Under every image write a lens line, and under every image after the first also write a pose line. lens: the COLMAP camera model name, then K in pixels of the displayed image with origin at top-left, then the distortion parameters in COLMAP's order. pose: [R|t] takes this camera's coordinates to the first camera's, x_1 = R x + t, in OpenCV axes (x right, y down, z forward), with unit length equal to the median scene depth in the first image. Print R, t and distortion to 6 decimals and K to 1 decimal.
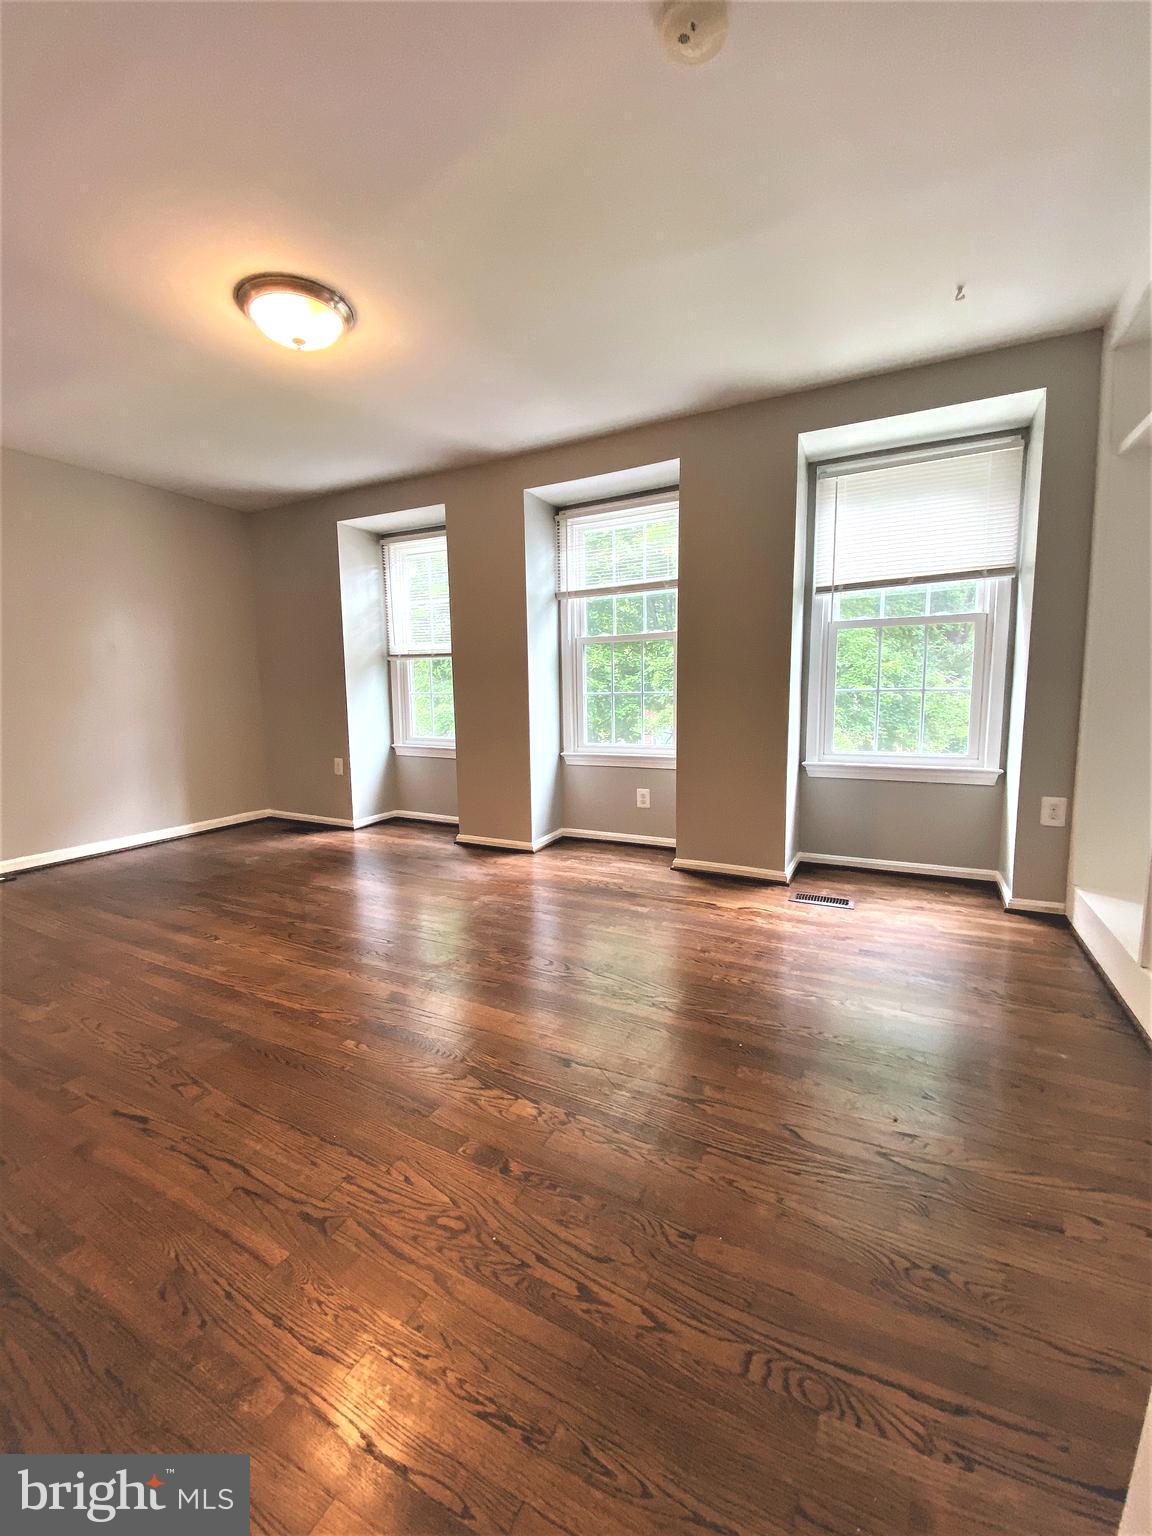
lens RADIAL K [[622.7, 0, 570.6], [0, 622.7, 764.4], [0, 0, 1]] dist [0.023187, -0.021429]
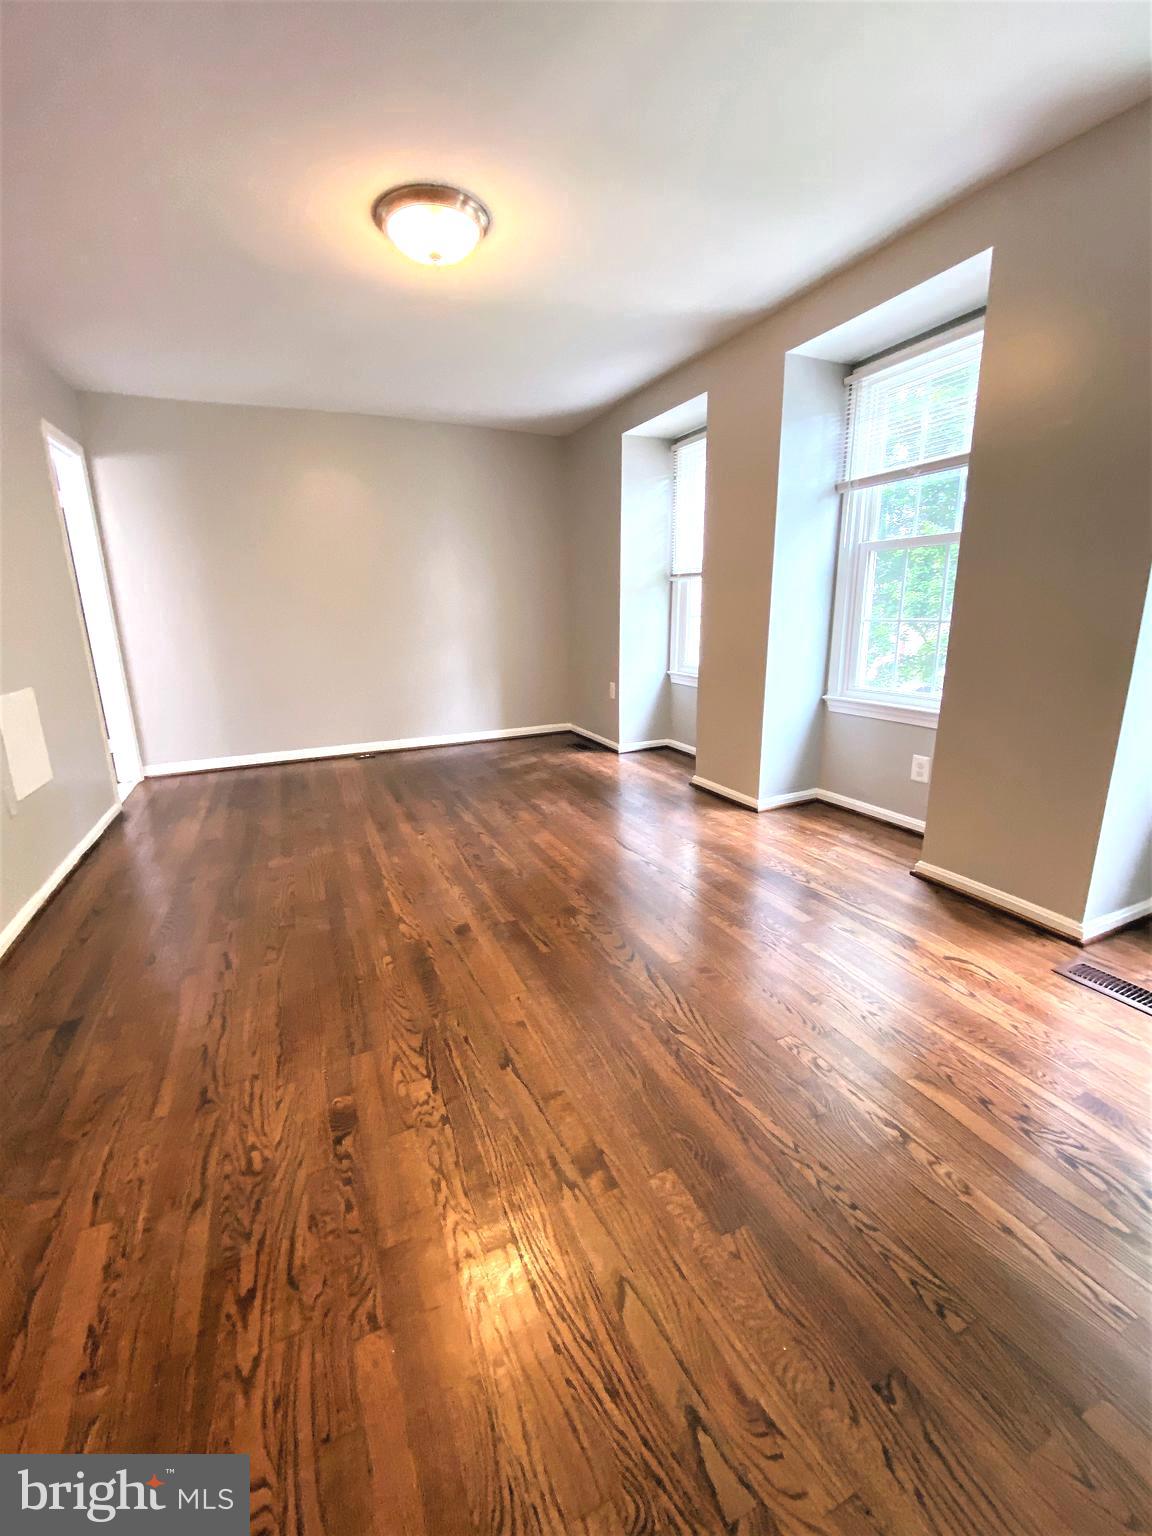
lens RADIAL K [[622.7, 0, 570.6], [0, 622.7, 764.4], [0, 0, 1]] dist [0.023187, -0.021429]
pose [[0.787436, 0.150927, -0.597633, 0.288508], [-0.067014, 0.984775, 0.160399, -0.051655], [0.612742, -0.086254, 0.785562, 0.207368]]
